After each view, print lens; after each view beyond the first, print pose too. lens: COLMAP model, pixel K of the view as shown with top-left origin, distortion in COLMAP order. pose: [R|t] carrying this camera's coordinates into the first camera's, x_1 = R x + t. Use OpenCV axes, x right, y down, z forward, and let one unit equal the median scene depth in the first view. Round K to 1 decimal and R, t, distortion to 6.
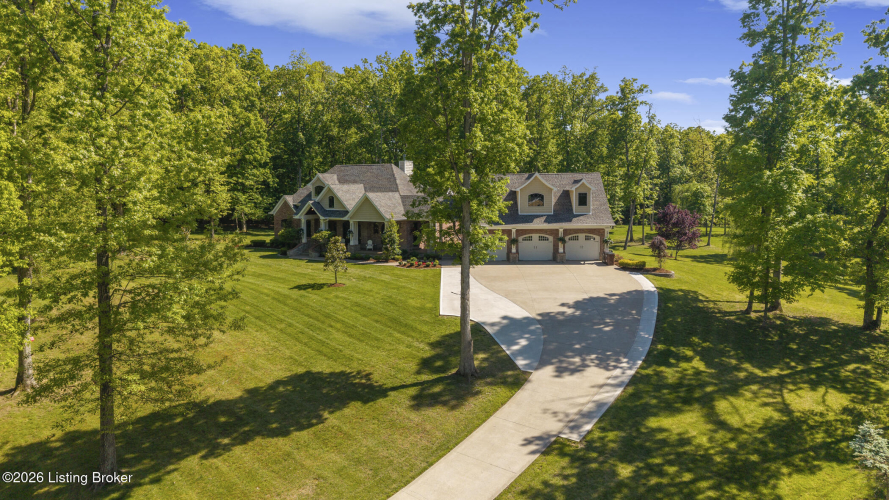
lens RADIAL K [[616.5, 0, 444.1], [0, 616.5, 245.4], [0, 0, 1]] dist [0.017828, -0.012691]
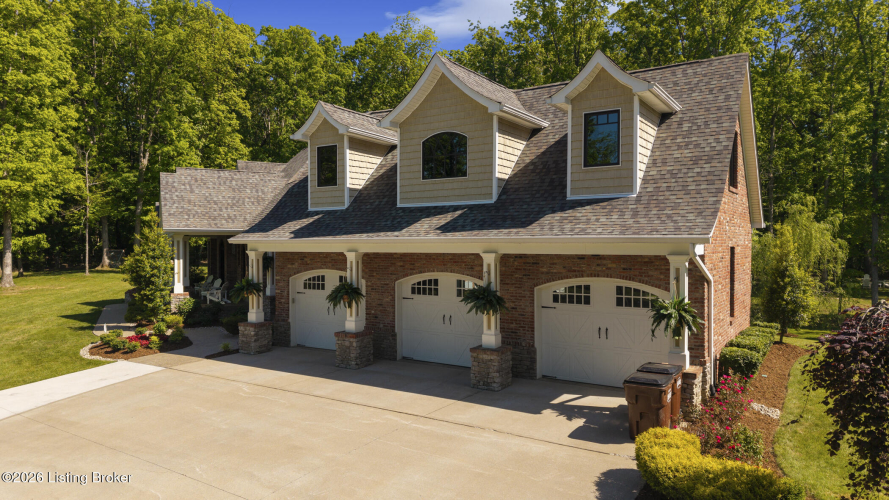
lens RADIAL K [[616.5, 0, 440.3], [0, 616.5, 247.6], [0, 0, 1]] dist [0.017828, -0.012691]
pose [[0.814514, 0.012614, -0.580007, 0.315566], [-0.056733, 0.996704, -0.057994, -0.013317], [0.577363, 0.080142, 0.812545, 0.764914]]
